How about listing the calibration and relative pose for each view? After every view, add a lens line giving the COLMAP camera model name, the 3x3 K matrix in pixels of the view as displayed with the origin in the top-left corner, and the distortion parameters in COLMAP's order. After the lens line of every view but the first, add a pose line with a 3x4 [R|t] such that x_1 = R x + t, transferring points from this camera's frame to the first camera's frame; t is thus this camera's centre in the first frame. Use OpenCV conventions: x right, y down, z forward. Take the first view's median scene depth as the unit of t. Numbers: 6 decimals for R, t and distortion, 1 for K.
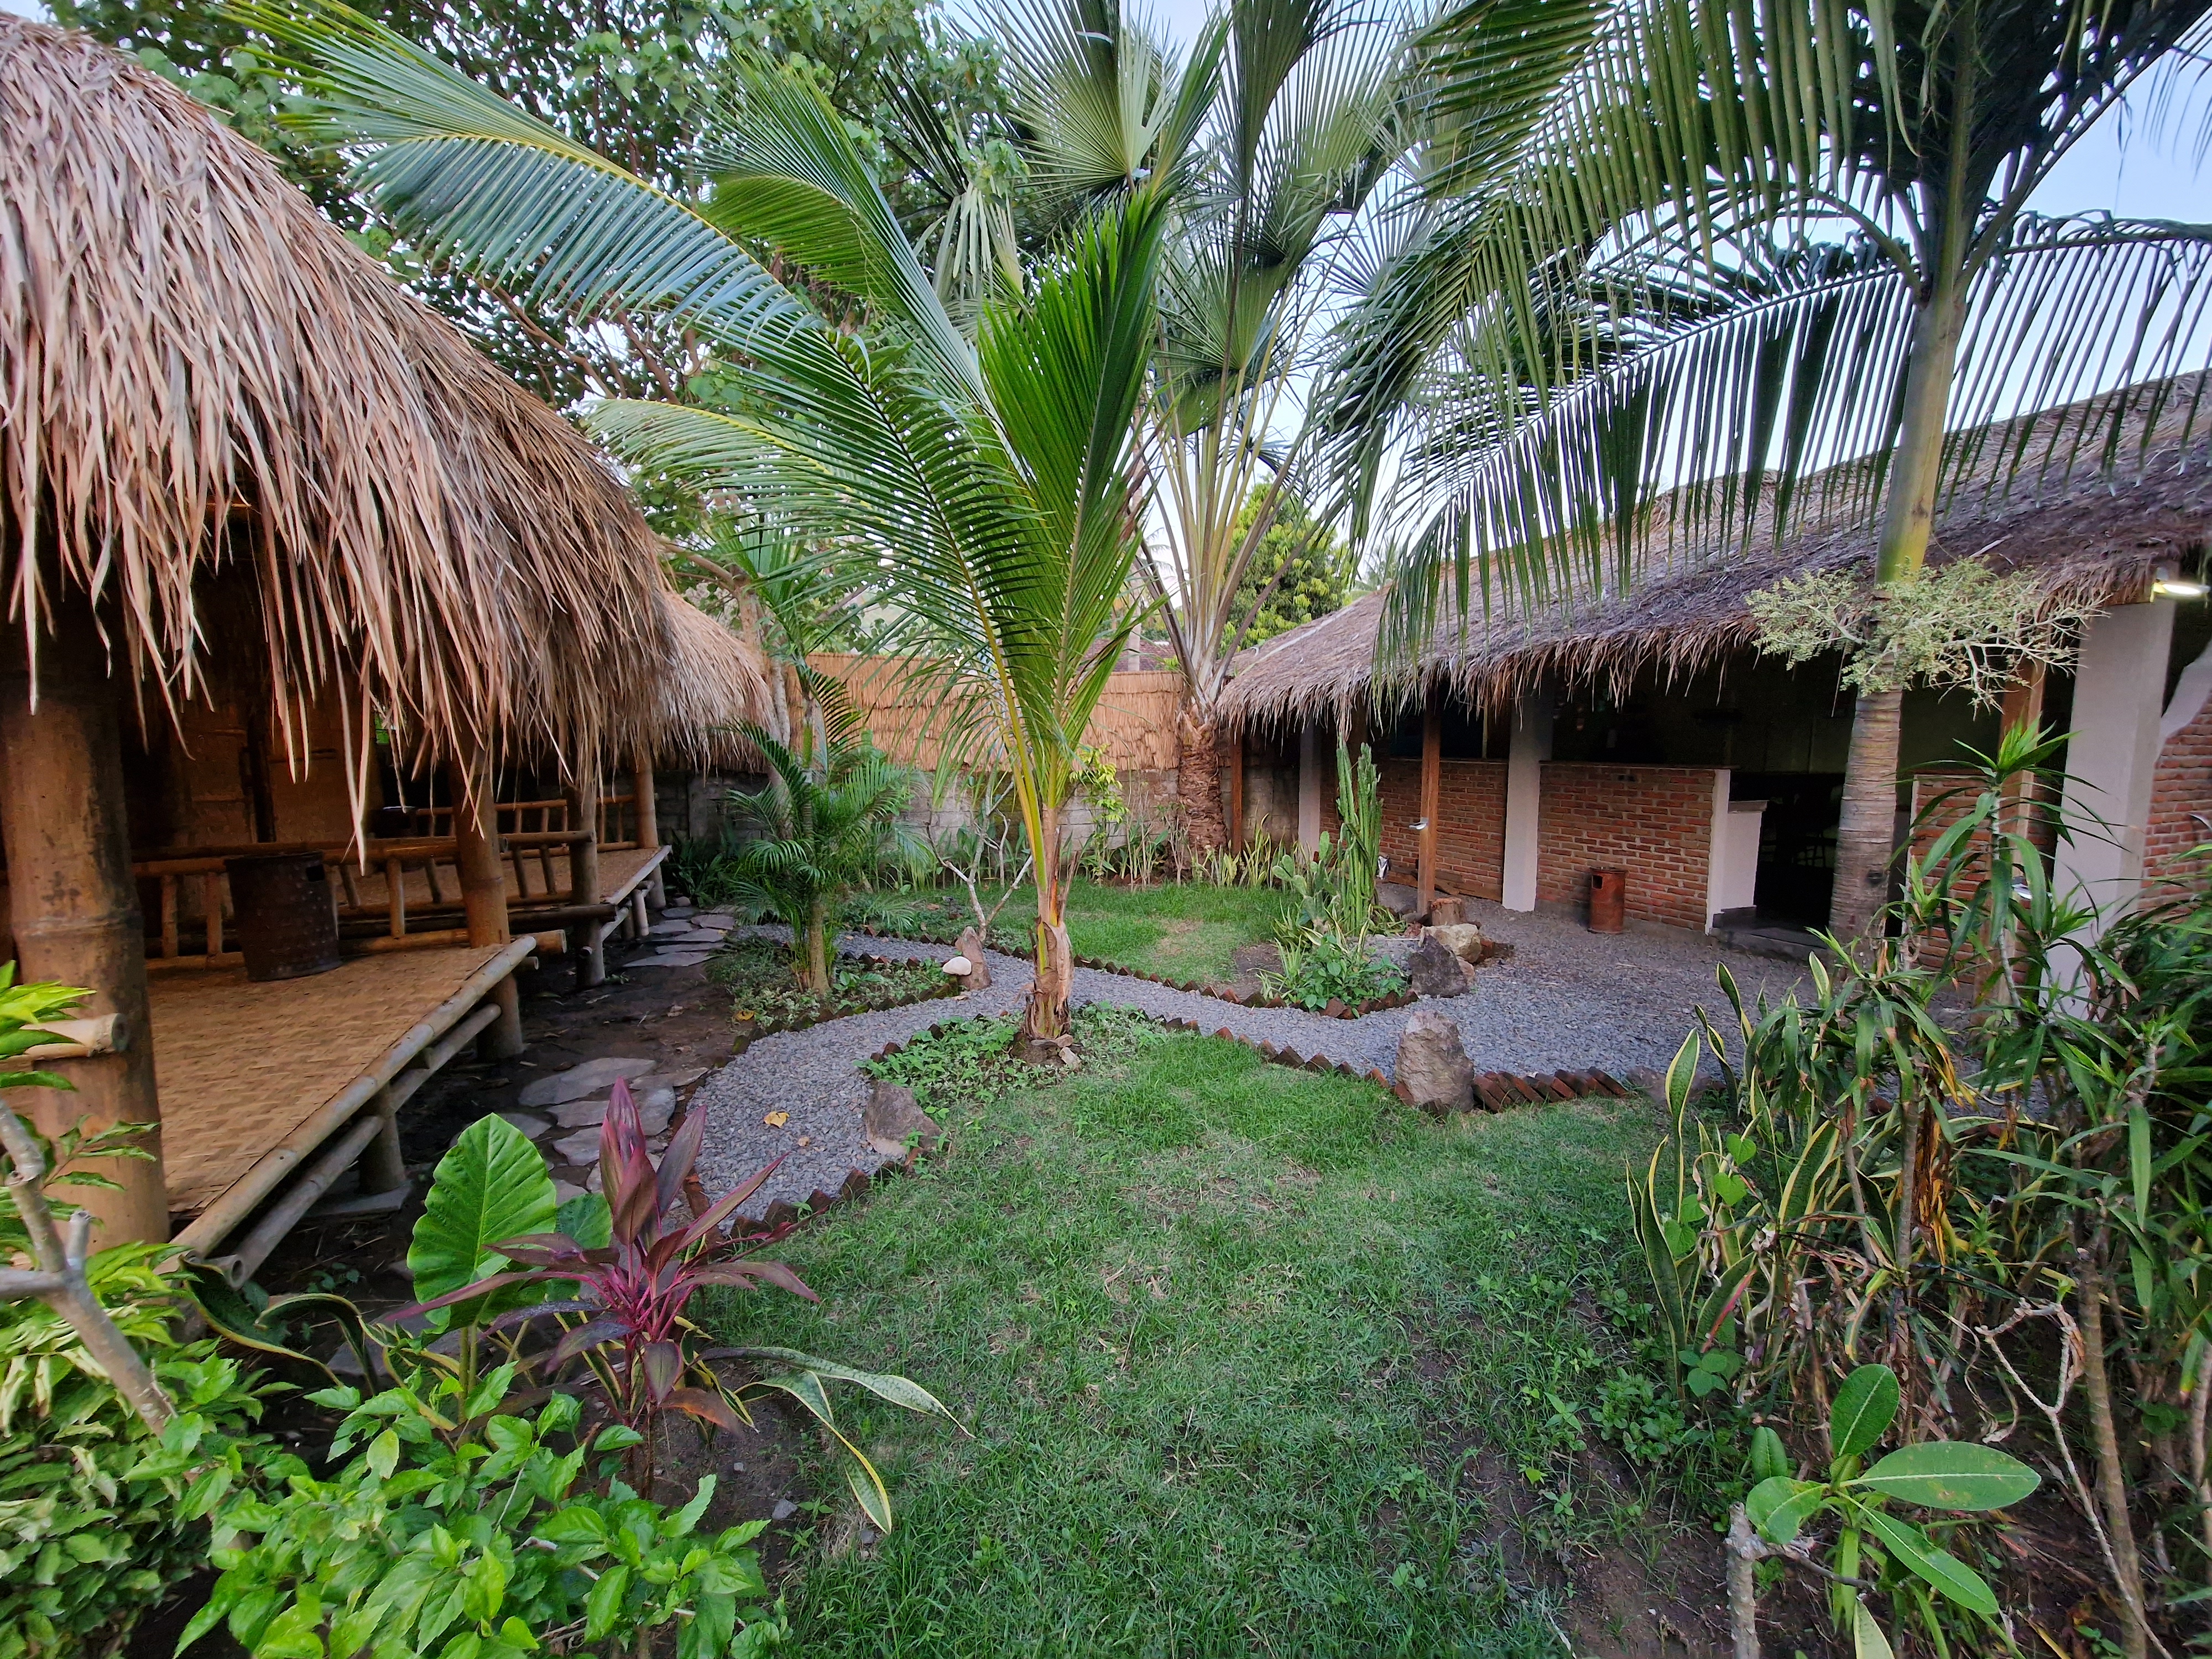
lens RADIAL K [[902.8, 0, 1109.5], [0, 902.8, 829.7], [0, 0, 1]] dist [-0.003433, -0.000265]
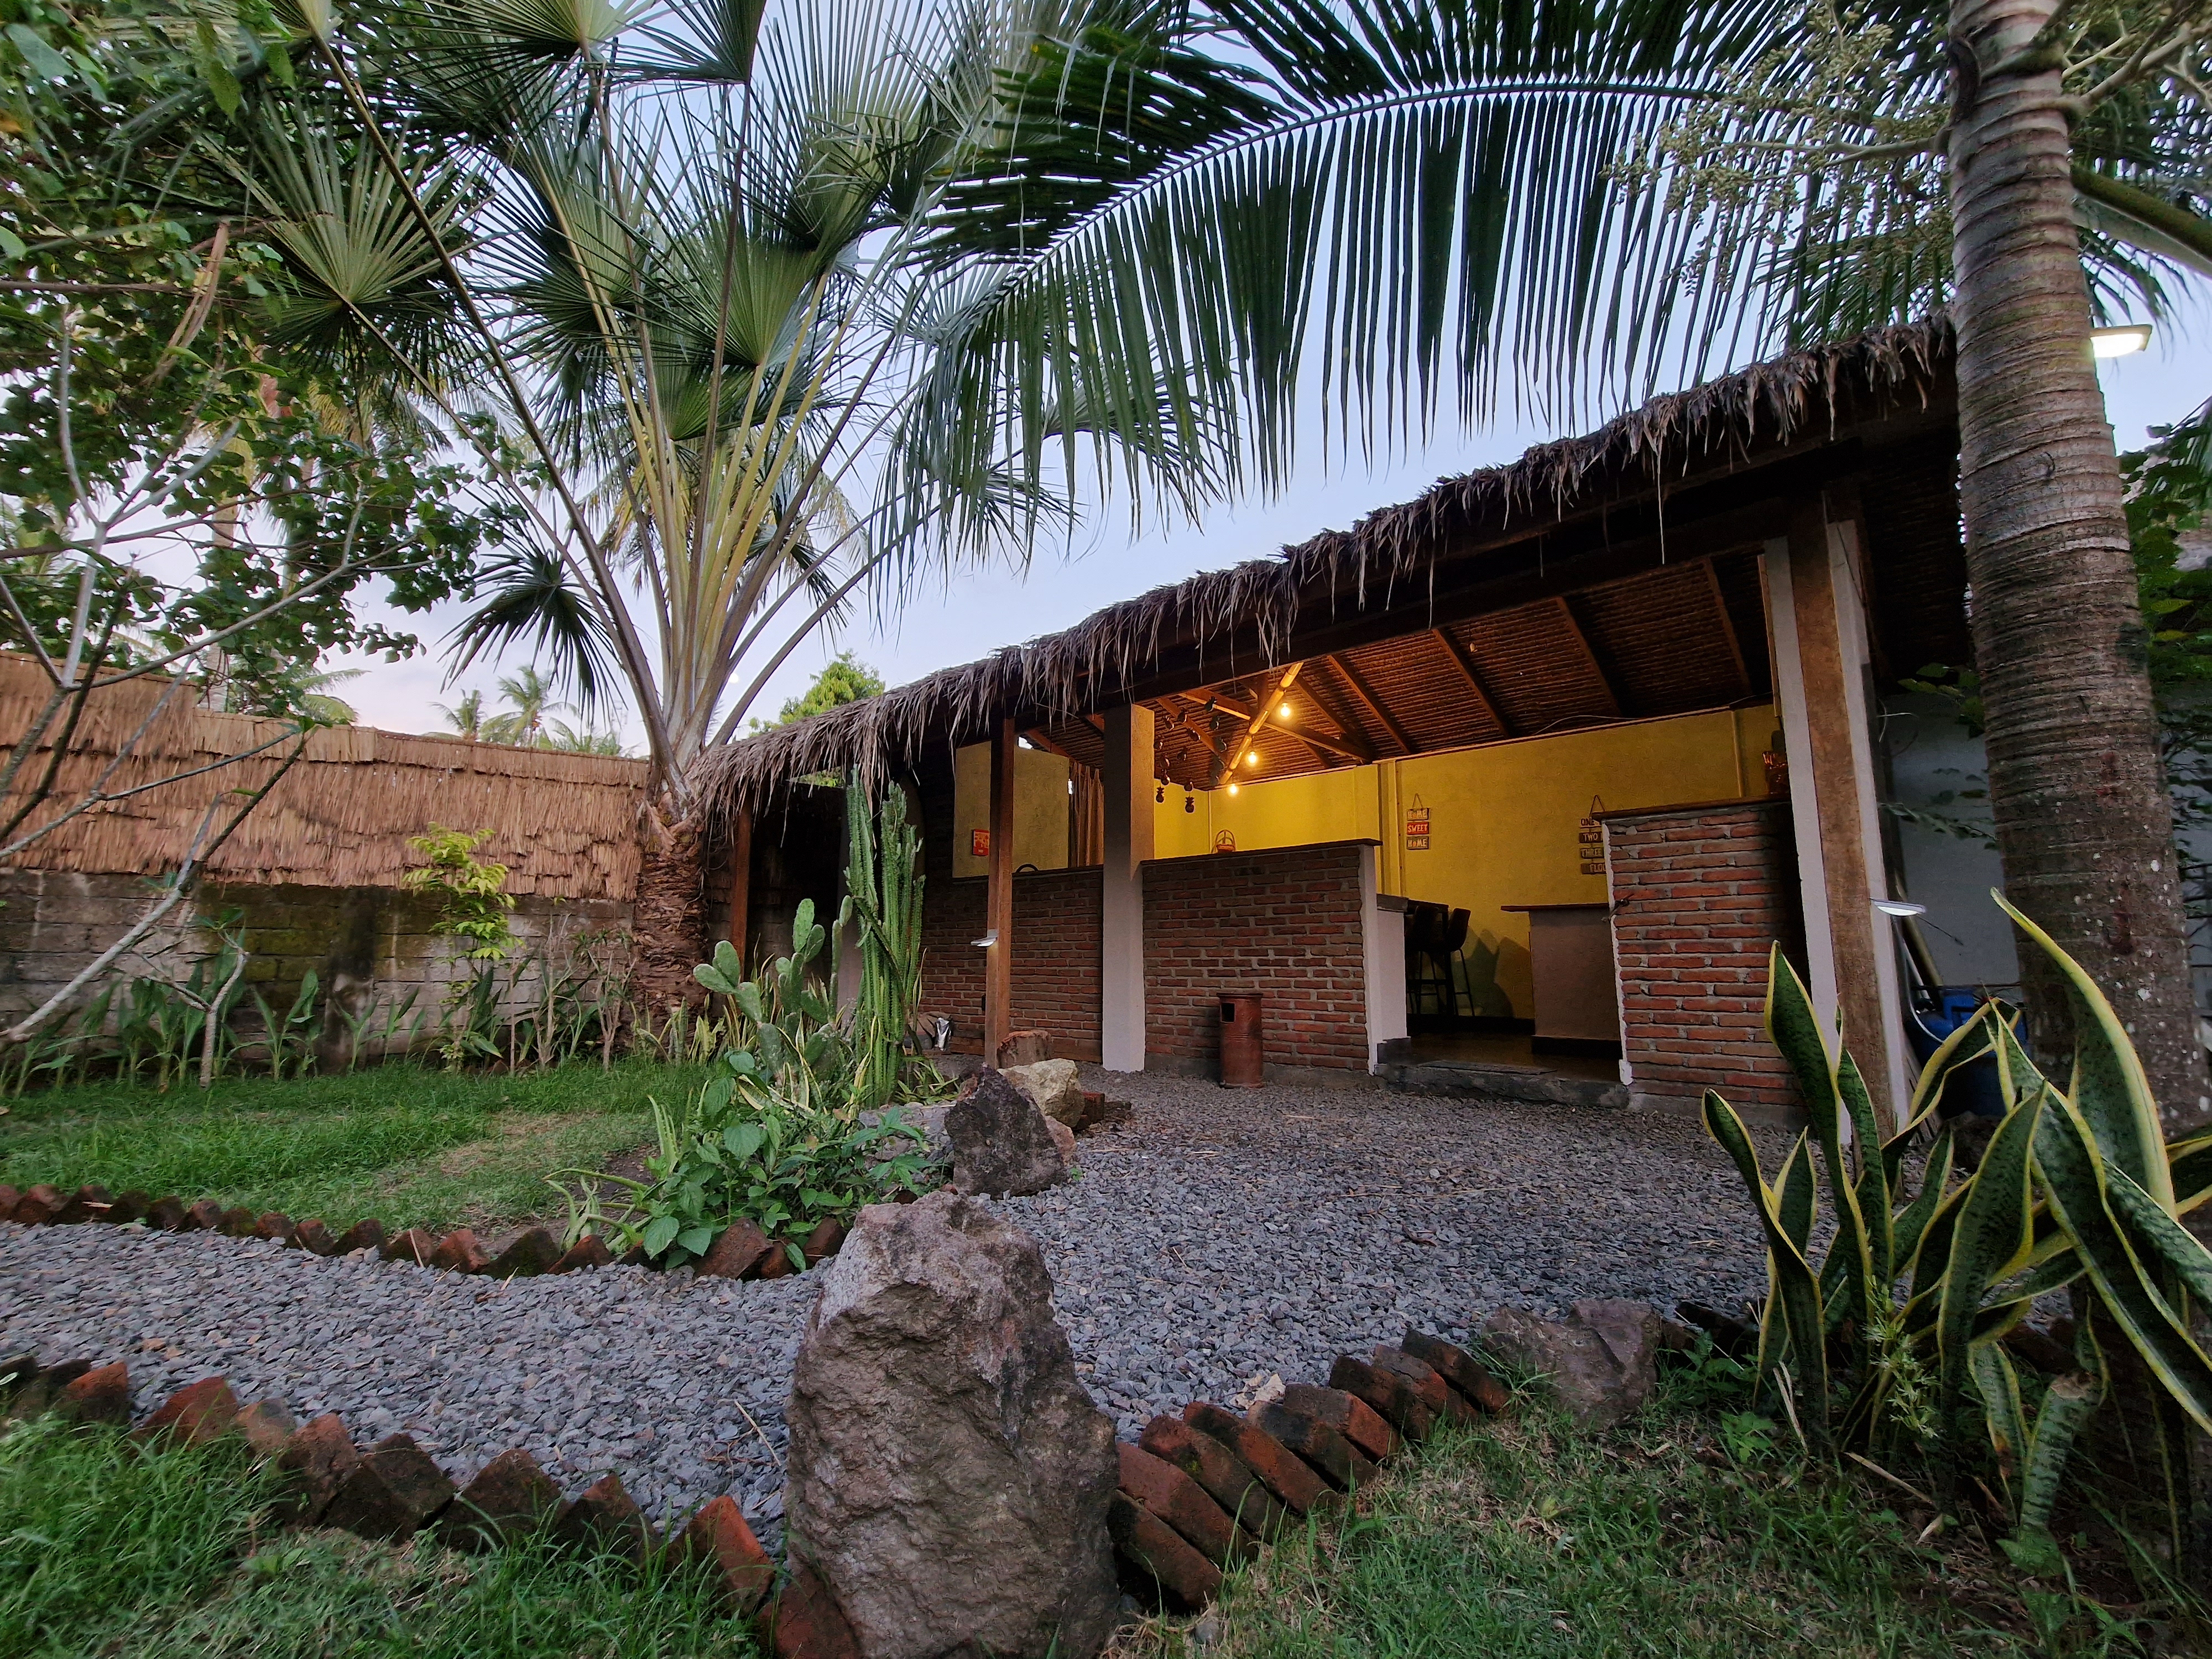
lens RADIAL K [[902.8, 0, 1103.5], [0, 902.8, 832.8], [0, 0, 1]] dist [-0.003433, -0.000265]
pose [[0.906970, 0.063725, 0.416347, 0.200764], [0.042116, 0.969814, -0.240183, 0.115384], [-0.419085, 0.235374, 0.876908, 0.518653]]
